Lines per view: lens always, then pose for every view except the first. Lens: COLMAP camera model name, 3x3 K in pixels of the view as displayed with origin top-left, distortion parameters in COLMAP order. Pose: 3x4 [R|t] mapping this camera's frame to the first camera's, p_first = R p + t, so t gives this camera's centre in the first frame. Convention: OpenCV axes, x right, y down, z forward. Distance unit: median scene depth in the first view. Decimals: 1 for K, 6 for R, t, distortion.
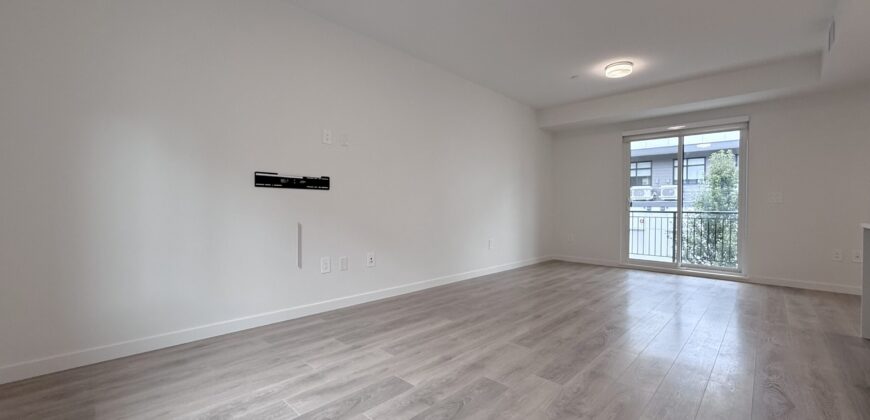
lens RADIAL K [[347.0, 0, 432.2], [0, 347.0, 207.1], [0, 0, 1]] dist [-0.000082, 0.000169]
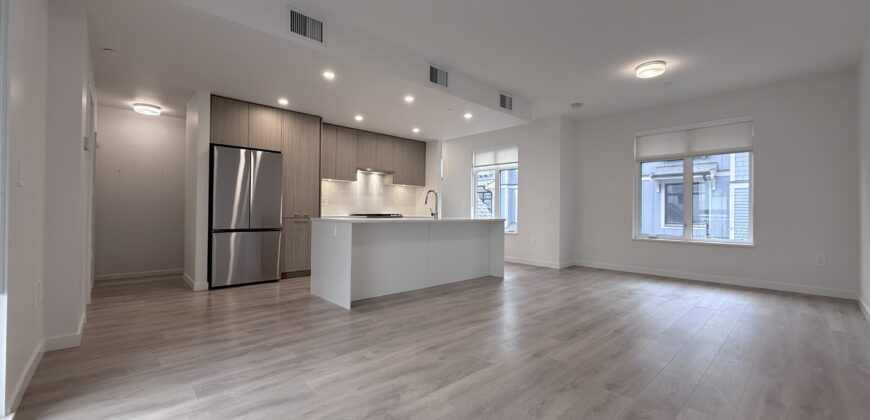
lens RADIAL K [[347.0, 0, 432.6], [0, 347.0, 207.6], [0, 0, 1]] dist [-0.000082, 0.000169]
pose [[-0.998543, -0.020387, 0.049963, 0.726552], [-0.020951, 0.999722, -0.010778, 0.007908], [-0.049730, -0.011809, -0.998693, 1.873368]]
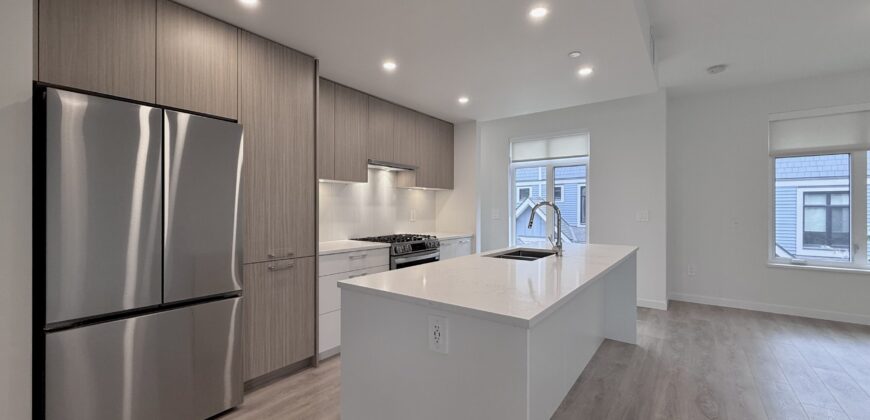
lens RADIAL K [[347.0, 0, 432.2], [0, 347.0, 208.7], [0, 0, 1]] dist [-0.000082, 0.000169]
pose [[-0.991581, -0.009838, -0.129114, 1.162780], [-0.009629, 0.999951, -0.002248, -0.062861], [0.129130, -0.000986, -0.991627, 1.143669]]
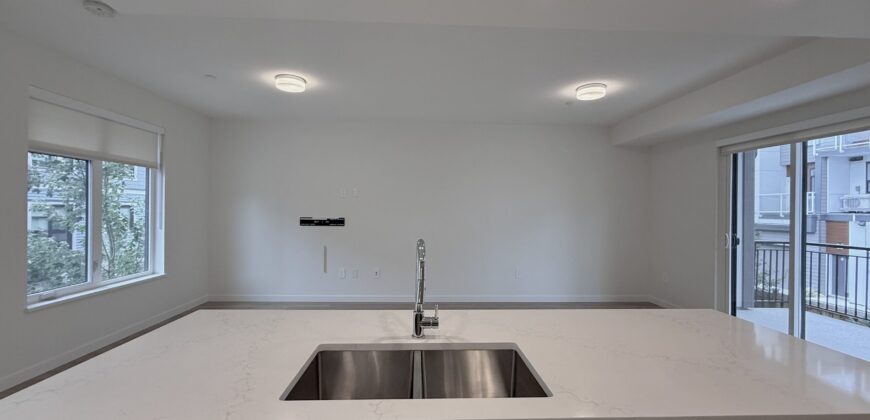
lens RADIAL K [[347.0, 0, 434.7], [0, 347.0, 207.2], [0, 0, 1]] dist [-0.000082, 0.000169]
pose [[0.735676, -0.005402, -0.677312, 1.085597], [-0.004663, 0.999904, -0.013040, -0.116264], [0.677318, 0.012751, 0.735580, 0.101581]]
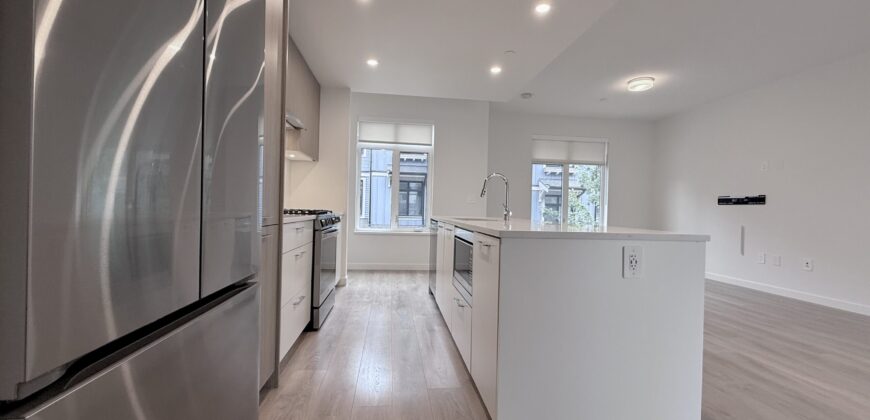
lens RADIAL K [[347.0, 0, 431.8], [0, 347.0, 212.1], [0, 0, 1]] dist [-0.000082, 0.000169]
pose [[-0.629005, -0.019073, -0.777167, 1.608306], [-0.031607, 0.999500, 0.001052, 0.022450], [0.776759, 0.025225, -0.629293, 0.831104]]
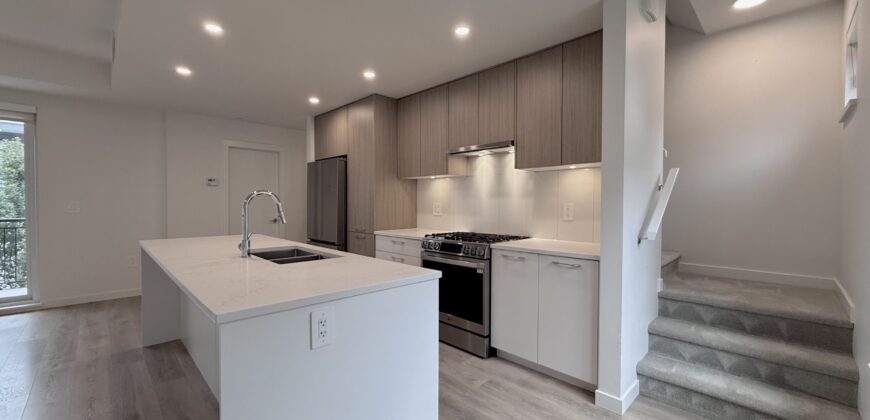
lens RADIAL K [[347.0, 0, 433.1], [0, 347.0, 210.8], [0, 0, 1]] dist [-0.000082, 0.000169]
pose [[0.028887, -0.030874, 0.999106, 0.169876], [-0.001731, 0.999520, 0.030937, -0.066507], [-0.999581, -0.002623, 0.028820, 0.060906]]
